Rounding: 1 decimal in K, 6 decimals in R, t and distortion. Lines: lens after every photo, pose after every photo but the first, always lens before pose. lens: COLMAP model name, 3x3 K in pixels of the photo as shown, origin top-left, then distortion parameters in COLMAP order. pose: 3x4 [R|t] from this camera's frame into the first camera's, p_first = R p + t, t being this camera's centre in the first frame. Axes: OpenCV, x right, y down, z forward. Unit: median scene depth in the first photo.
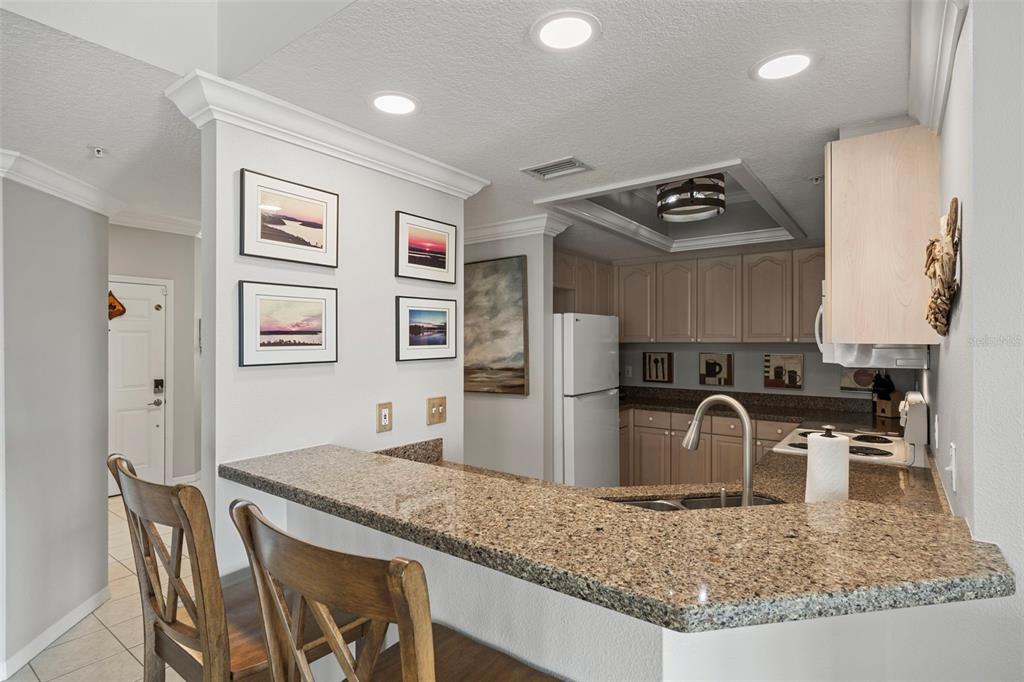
lens RADIAL K [[525.1, 0, 512.0], [0, 525.1, 341.0], [0, 0, 1]] dist [-0.001305, -0.000183]
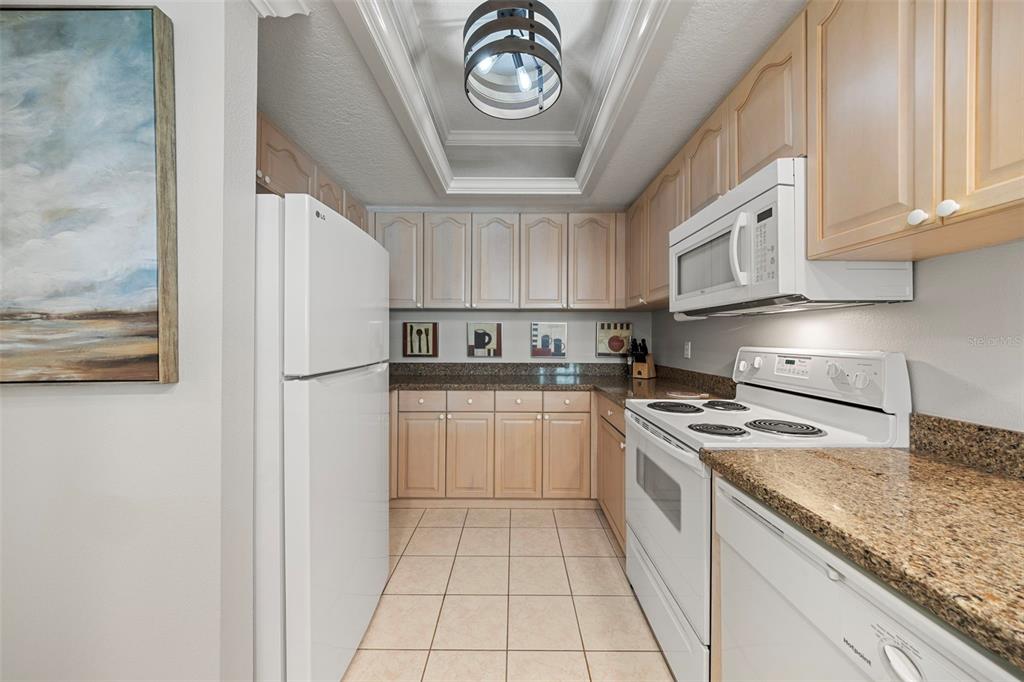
lens RADIAL K [[355.3, 0, 512.6], [0, 355.3, 336.2], [0, 0, 1]] dist [0.000883, 0.000054]
pose [[0.806472, 0.003575, 0.591262, 0.062172], [-0.000757, 0.999987, -0.005015, 0.057441], [-0.591272, 0.003597, 0.806464, 0.523839]]
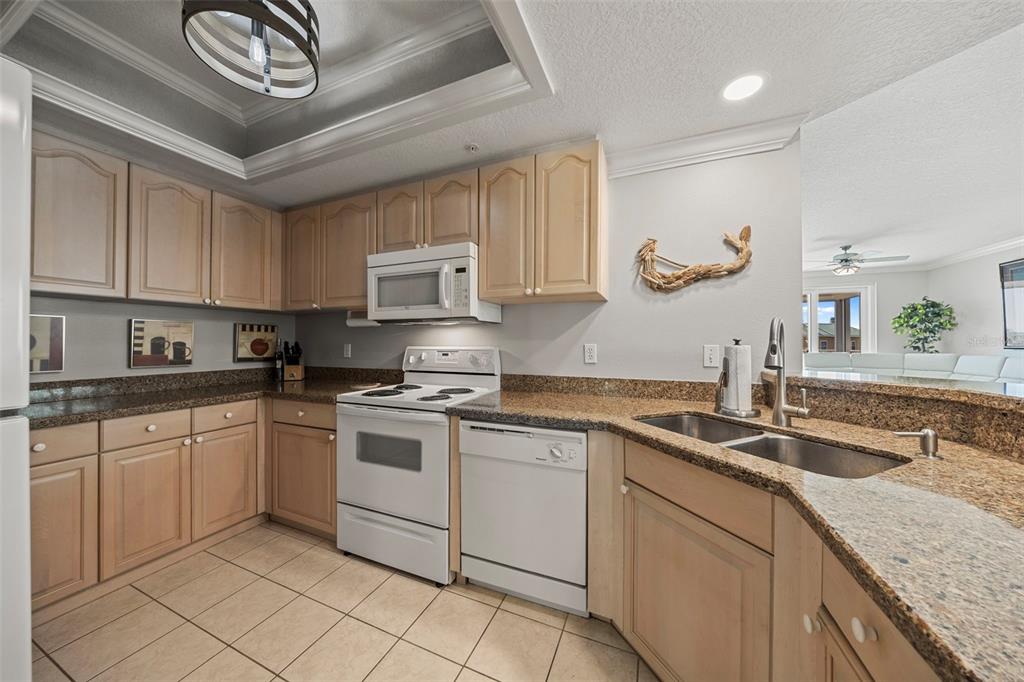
lens RADIAL K [[336.1, 0, 512.0], [0, 336.1, 341.0], [0, 0, 1]] dist [-0.002006, -0.000082]
pose [[-0.228980, 0.000599, 0.973431, -0.072885], [0.002394, 0.999997, -0.000053, 0.058729], [-0.973428, 0.002319, -0.228981, 0.660771]]
